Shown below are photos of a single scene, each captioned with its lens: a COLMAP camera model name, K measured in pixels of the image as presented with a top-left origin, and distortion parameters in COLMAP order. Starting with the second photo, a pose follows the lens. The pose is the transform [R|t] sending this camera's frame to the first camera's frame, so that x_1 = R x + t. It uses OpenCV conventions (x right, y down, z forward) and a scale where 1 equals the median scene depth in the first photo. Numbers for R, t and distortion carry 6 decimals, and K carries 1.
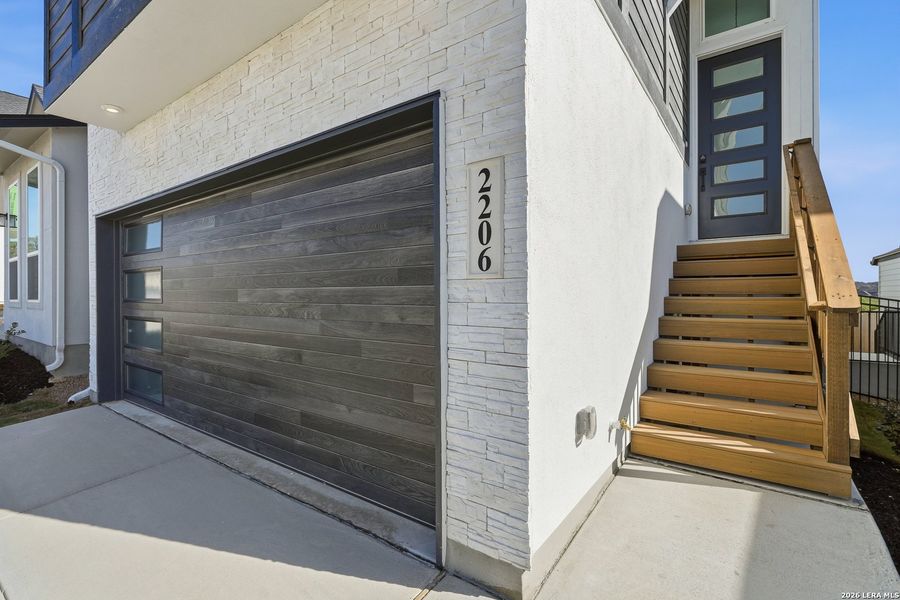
lens RADIAL K [[434.1, 0, 451.2], [0, 434.1, 300.3], [0, 0, 1]] dist [-0.017916, 0.010361]
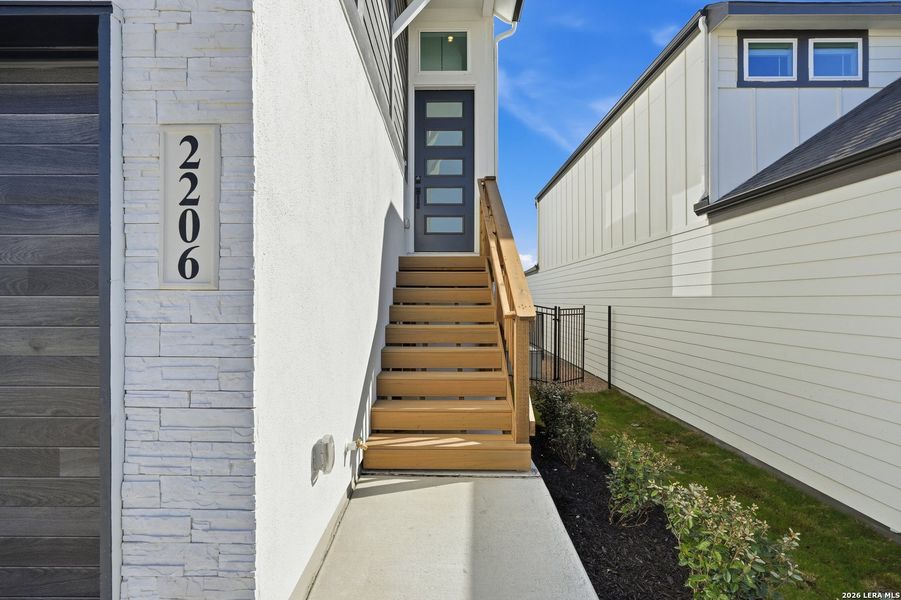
lens RADIAL K [[434.6, 0, 451.7], [0, 434.6, 300.3], [0, 0, 1]] dist [-0.017916, 0.010361]
pose [[0.809375, 0.004433, 0.587276, 0.006521], [0.001428, 0.999954, -0.009515, -0.017106], [-0.587291, 0.008540, 0.809331, 0.115752]]
